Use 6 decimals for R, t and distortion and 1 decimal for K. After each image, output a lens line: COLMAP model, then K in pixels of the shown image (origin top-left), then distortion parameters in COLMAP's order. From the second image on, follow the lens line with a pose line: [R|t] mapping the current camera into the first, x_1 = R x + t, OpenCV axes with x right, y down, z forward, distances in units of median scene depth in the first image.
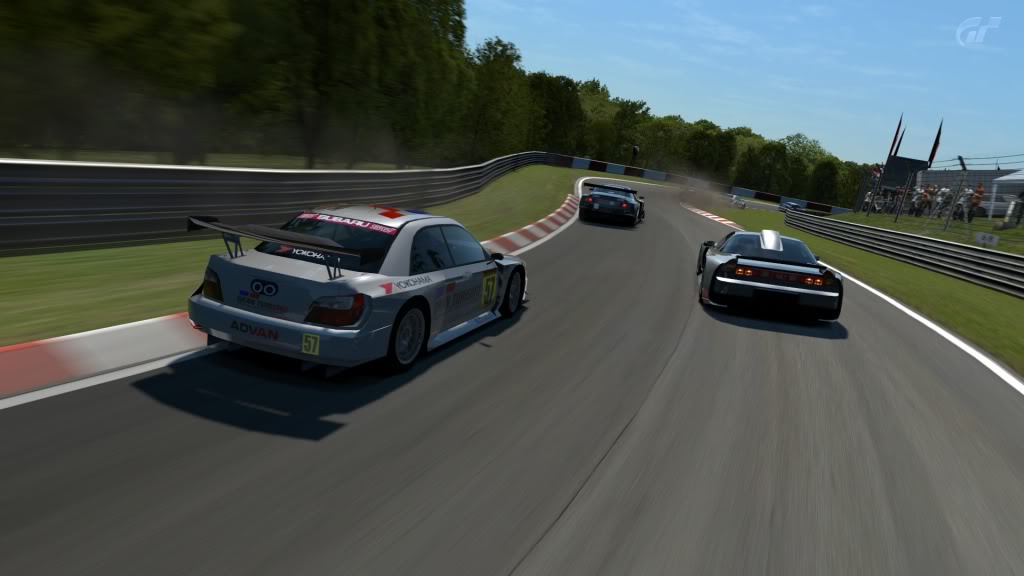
lens RADIAL K [[664.0, 0, 512.0], [0, 664.0, 288.0], [0, 0, 1]] dist [-0.000097, 0.001072]
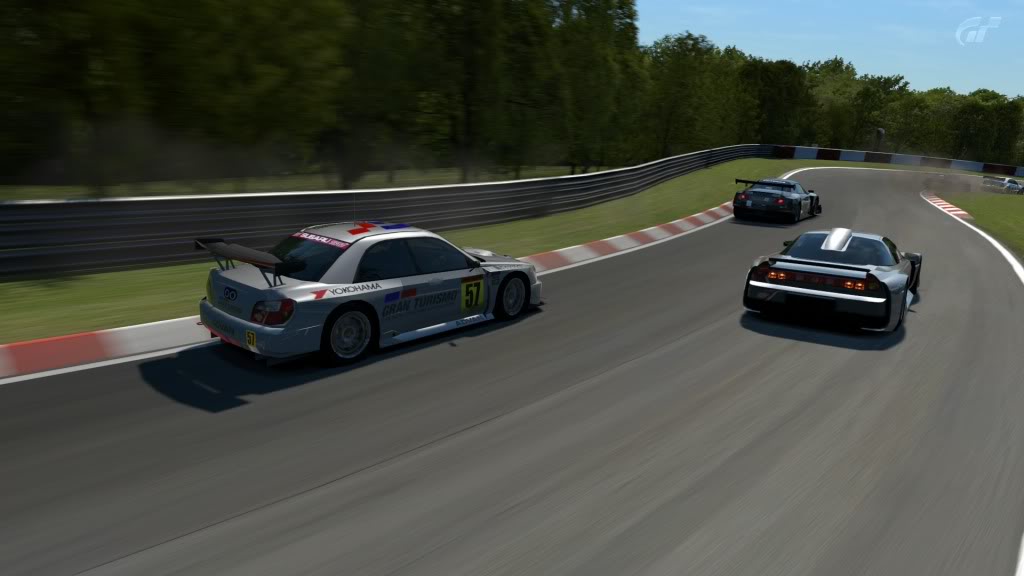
lens RADIAL K [[664.0, 0, 512.0], [0, 664.0, 288.0], [0, 0, 1]] dist [-0.000097, 0.001072]
pose [[0.936029, -0.000342, -0.351923, 0.494228], [0.000188, 1.000000, -0.000472, -0.009092], [0.351923, 0.000376, 0.936029, -0.005473]]
